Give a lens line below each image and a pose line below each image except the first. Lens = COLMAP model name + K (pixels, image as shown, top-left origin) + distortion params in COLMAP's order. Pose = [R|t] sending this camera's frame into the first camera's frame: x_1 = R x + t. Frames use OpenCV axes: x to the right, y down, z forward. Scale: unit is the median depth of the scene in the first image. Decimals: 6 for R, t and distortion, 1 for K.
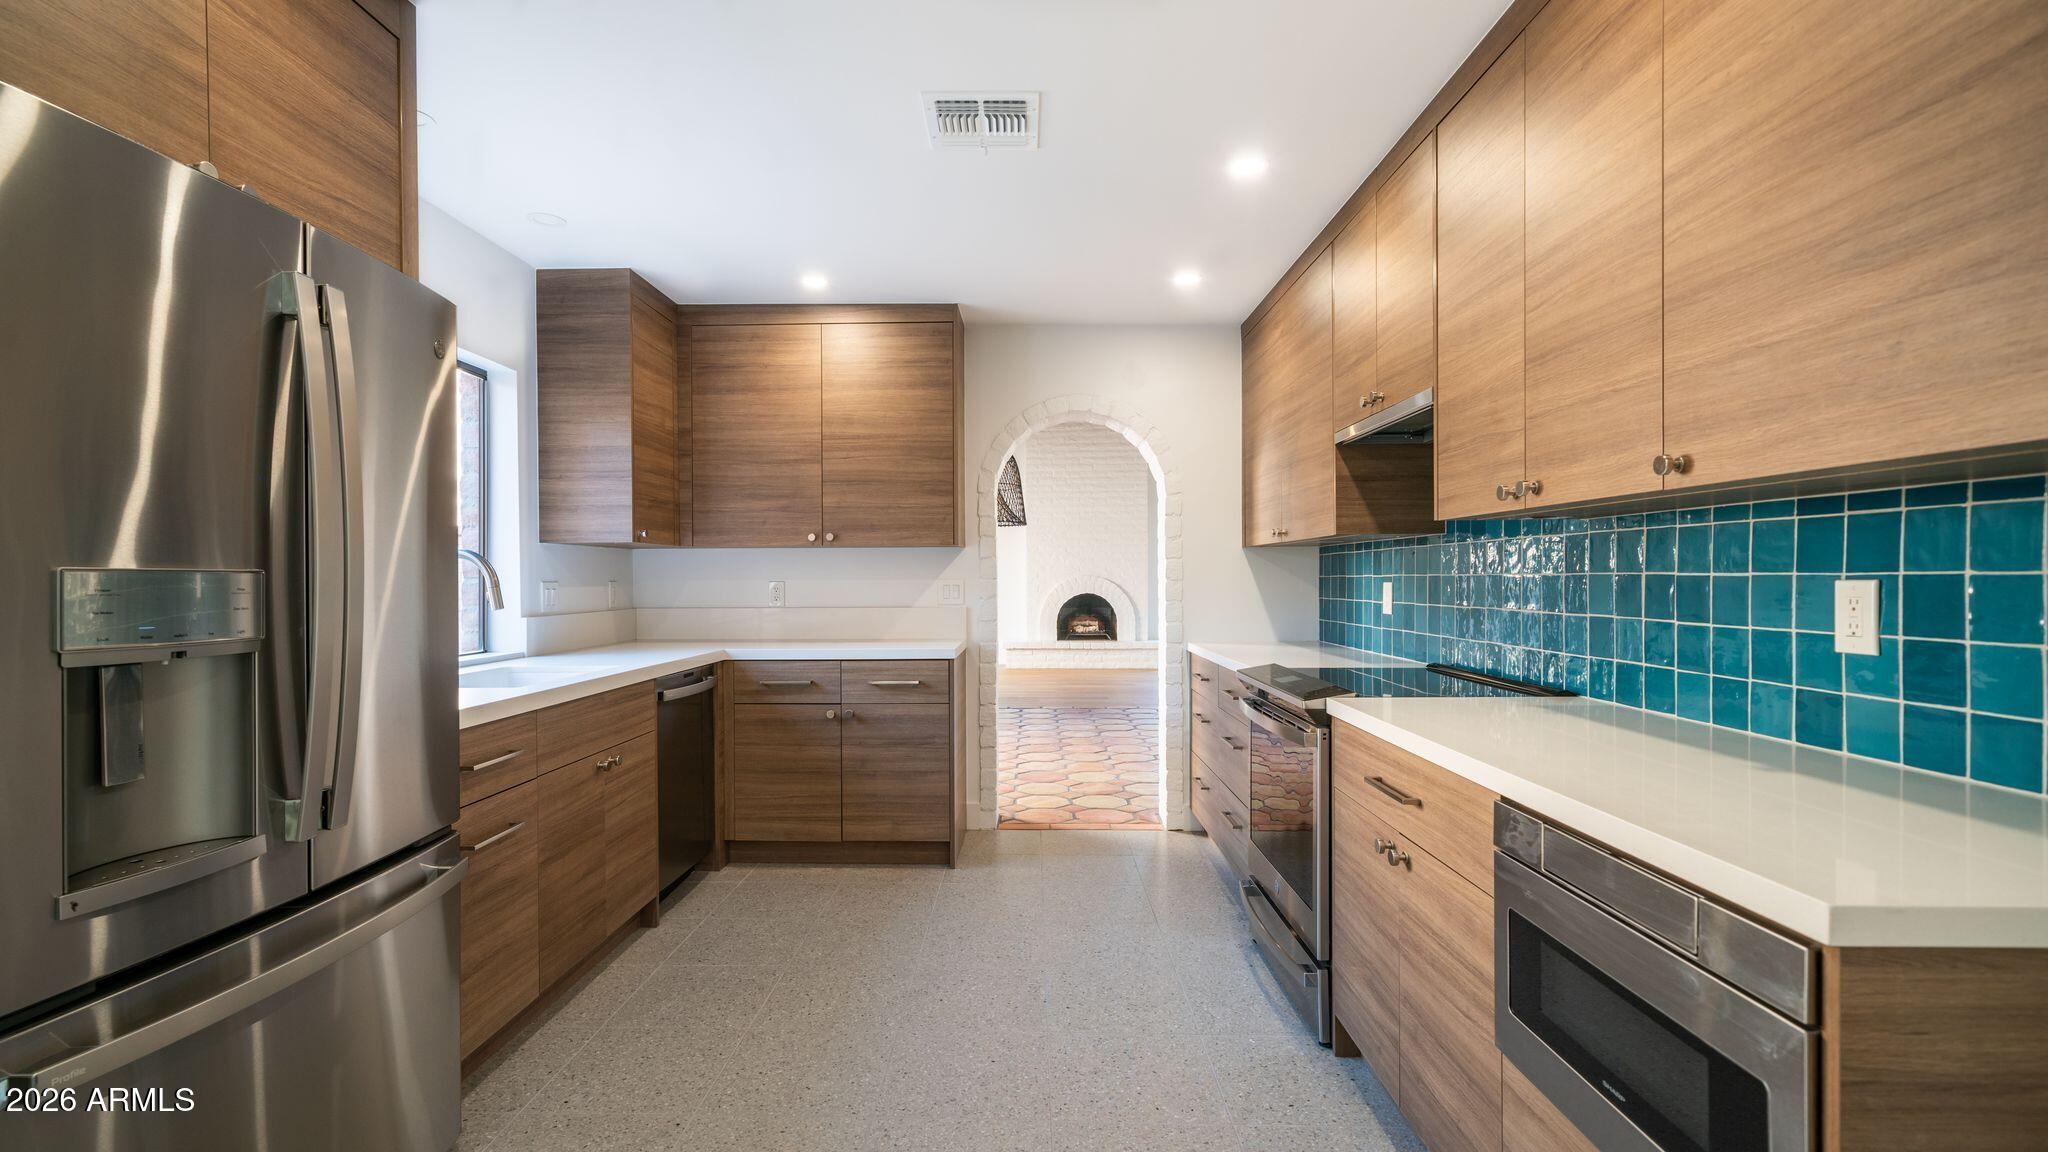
lens RADIAL K [[935.0, 0, 1008.3], [0, 935.0, 571.0], [0, 0, 1]] dist [0.000161, 0.001551]
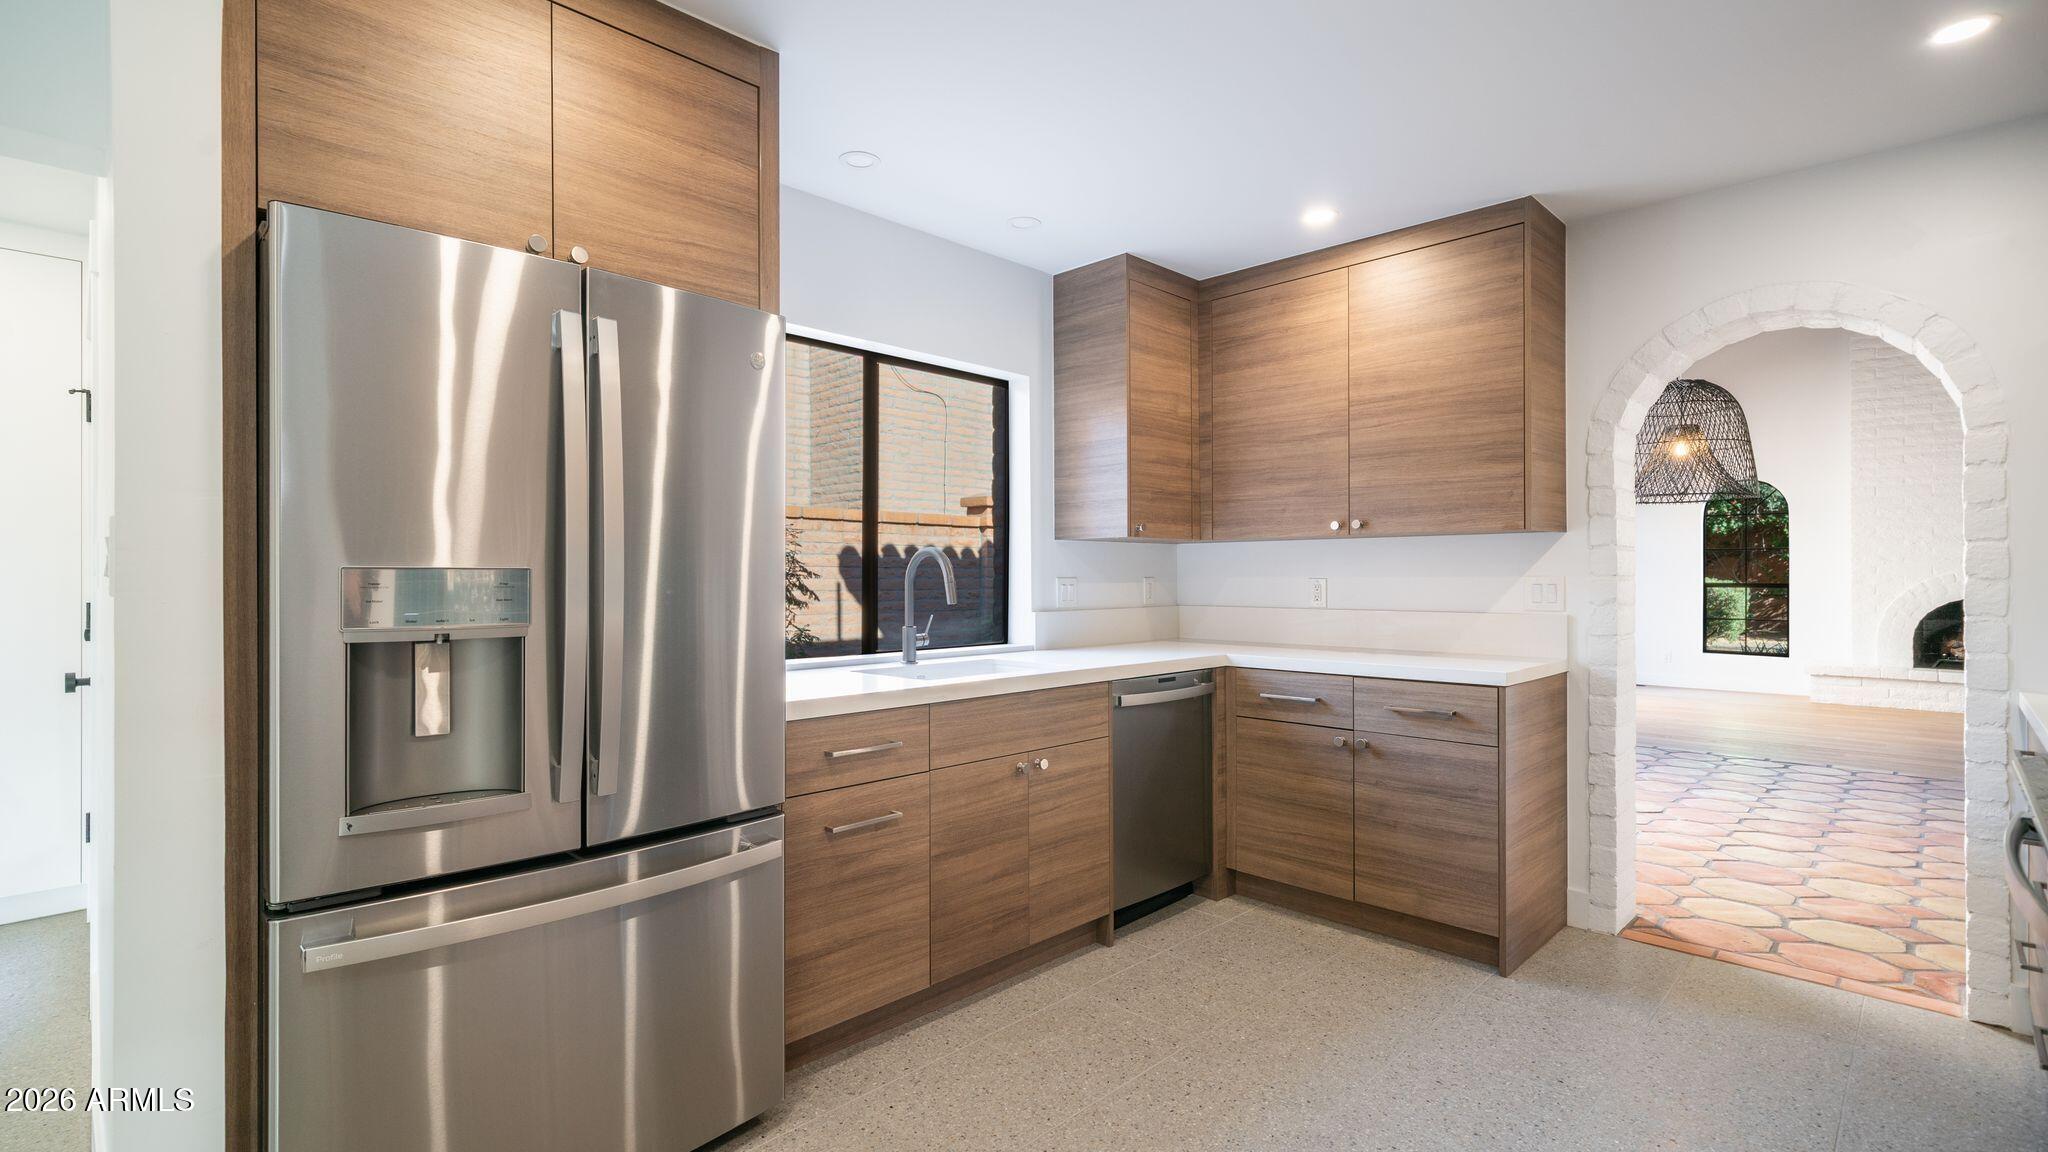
lens RADIAL K [[935.0, 0, 1008.5], [0, 935.0, 566.2], [0, 0, 1]] dist [0.000161, 0.001551]
pose [[0.717698, -0.005067, -0.696336, 0.170665], [0.004561, 0.999986, -0.002577, 0.001072], [0.696340, -0.001326, 0.717711, 0.214005]]
